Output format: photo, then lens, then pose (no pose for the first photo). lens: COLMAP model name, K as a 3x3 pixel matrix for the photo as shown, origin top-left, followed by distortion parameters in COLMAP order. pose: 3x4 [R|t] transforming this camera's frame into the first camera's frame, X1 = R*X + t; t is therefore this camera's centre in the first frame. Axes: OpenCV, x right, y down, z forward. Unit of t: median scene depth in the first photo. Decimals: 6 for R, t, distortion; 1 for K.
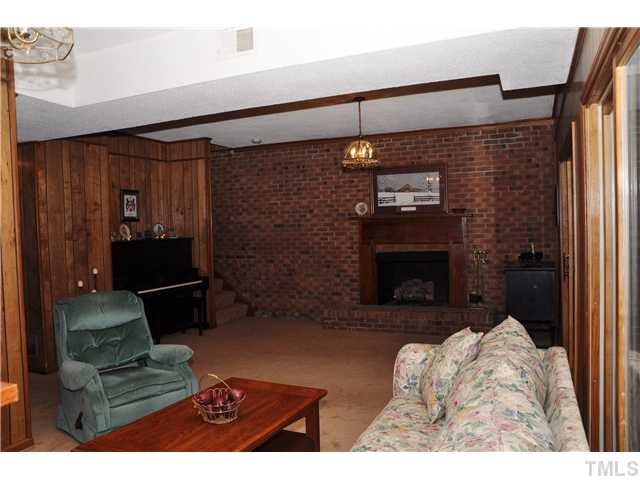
lens RADIAL K [[422.7, 0, 320.0], [0, 422.7, 240.0], [0, 0, 1]] dist [-0.116728, 0.080491]
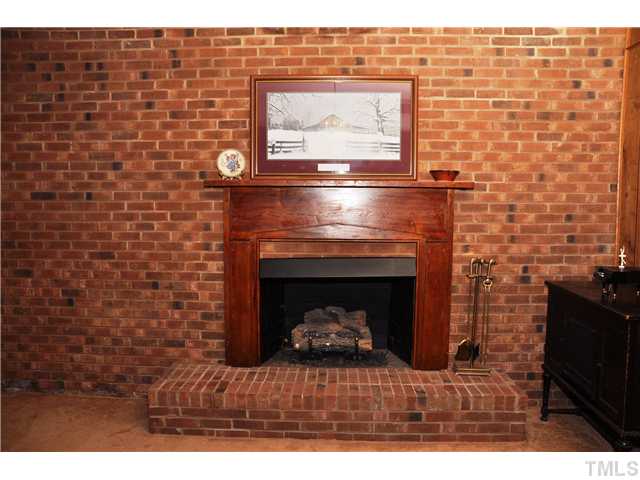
lens RADIAL K [[422.7, 0, 320.0], [0, 422.7, 240.0], [0, 0, 1]] dist [-0.116728, 0.080491]
pose [[0.926832, 0.002515, 0.375469, 0.017052], [-0.018765, 0.999038, 0.039630, -0.010169], [-0.375008, -0.043776, 0.925987, 0.532266]]
